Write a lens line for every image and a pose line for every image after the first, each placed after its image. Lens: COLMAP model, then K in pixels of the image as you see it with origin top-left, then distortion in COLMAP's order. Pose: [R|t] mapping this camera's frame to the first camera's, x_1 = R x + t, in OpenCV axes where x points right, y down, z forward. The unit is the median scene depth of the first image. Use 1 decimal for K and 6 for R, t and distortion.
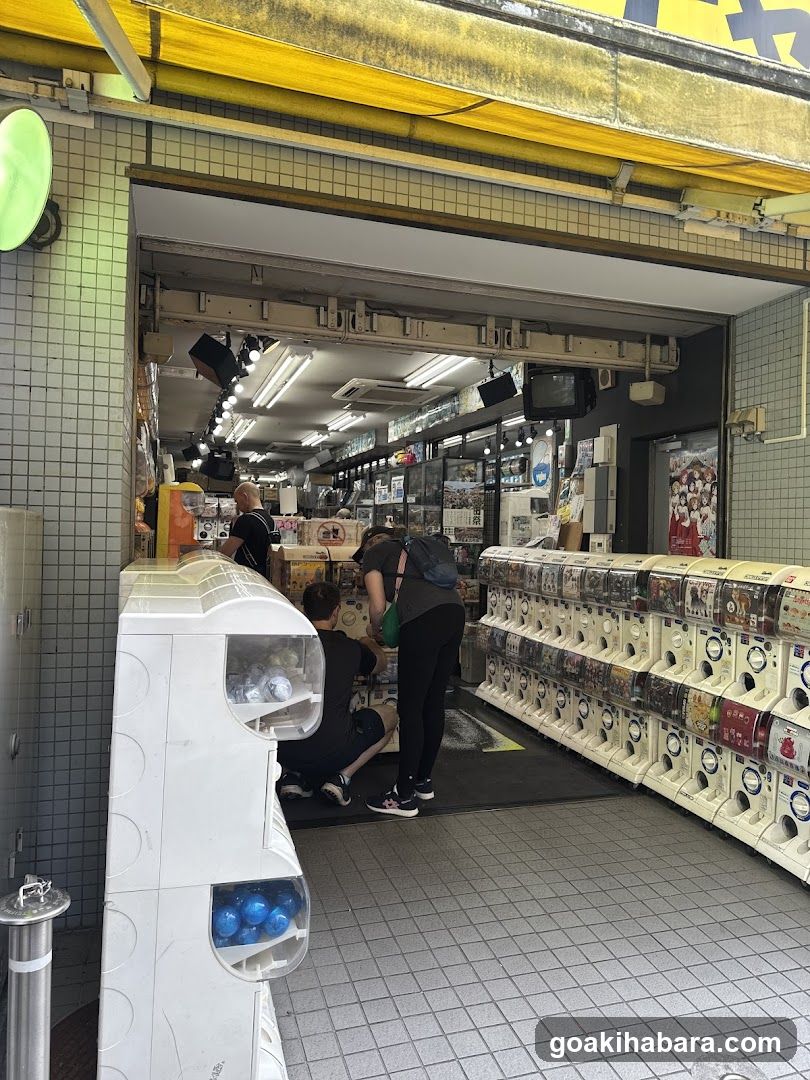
lens RADIAL K [[737.6, 0, 405.0], [0, 737.6, 540.0], [0, 0, 1]] dist [0.006800, 0.001141]
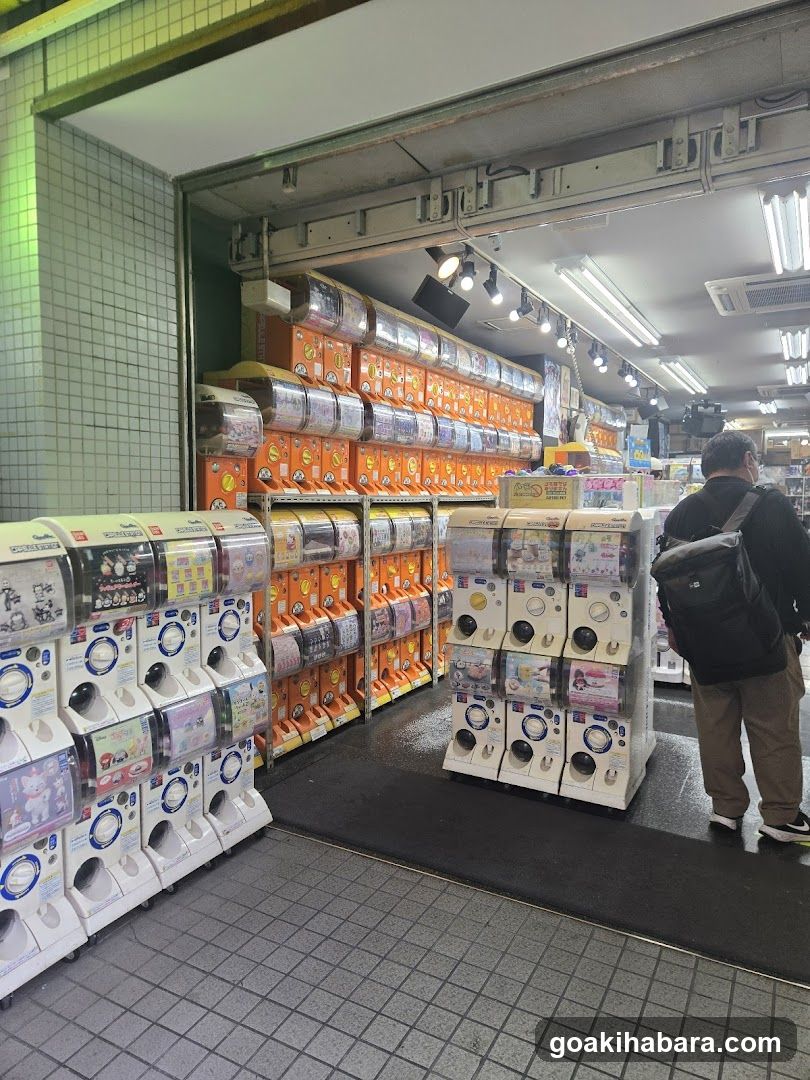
lens RADIAL K [[711.5, 0, 392.7], [0, 711.5, 563.6], [0, 0, 1]] dist [0.029916, -0.002209]
pose [[0.676403, 0.049543, -0.734863, 0.244415], [0.003565, 0.997503, 0.070531, 0.008305], [0.736523, -0.050327, 0.674538, 0.254466]]
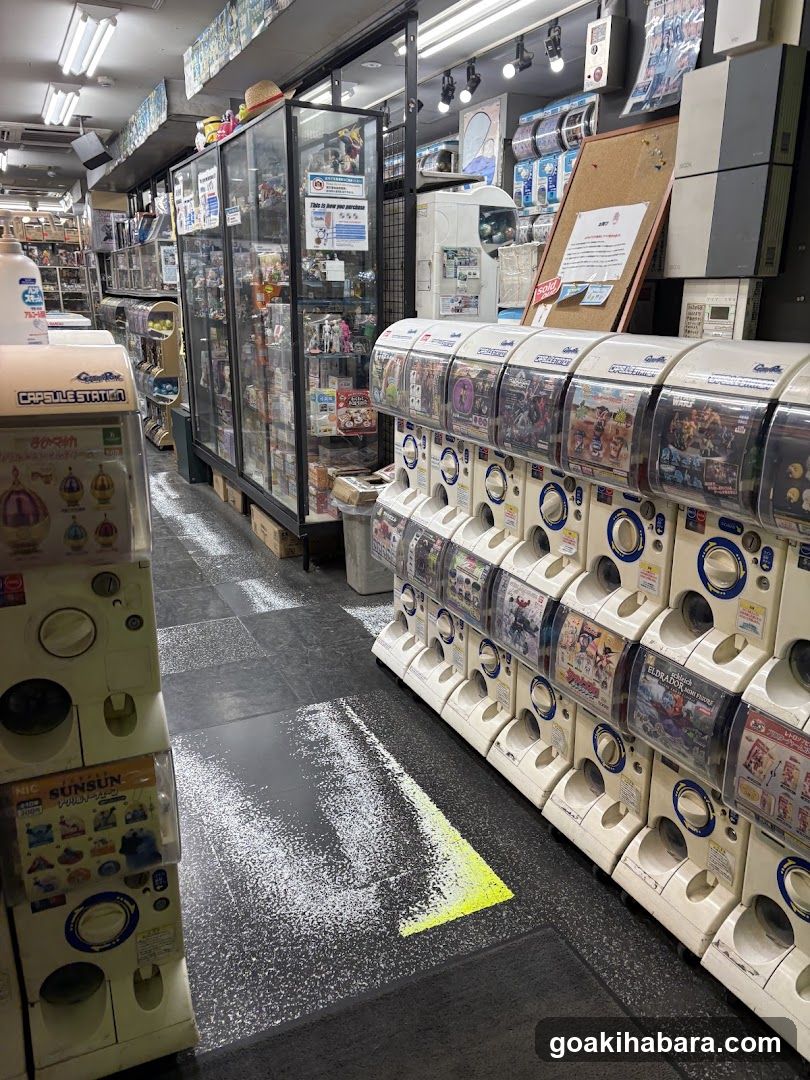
lens RADIAL K [[812.8, 0, 403.8], [0, 812.8, 557.5], [0, 0, 1]] dist [0.012067, 0.000377]
pose [[0.990779, -0.058134, 0.122383, 0.048135], [0.018498, 0.952851, 0.302874, -0.002166], [-0.134220, -0.297817, 0.945140, 0.473068]]
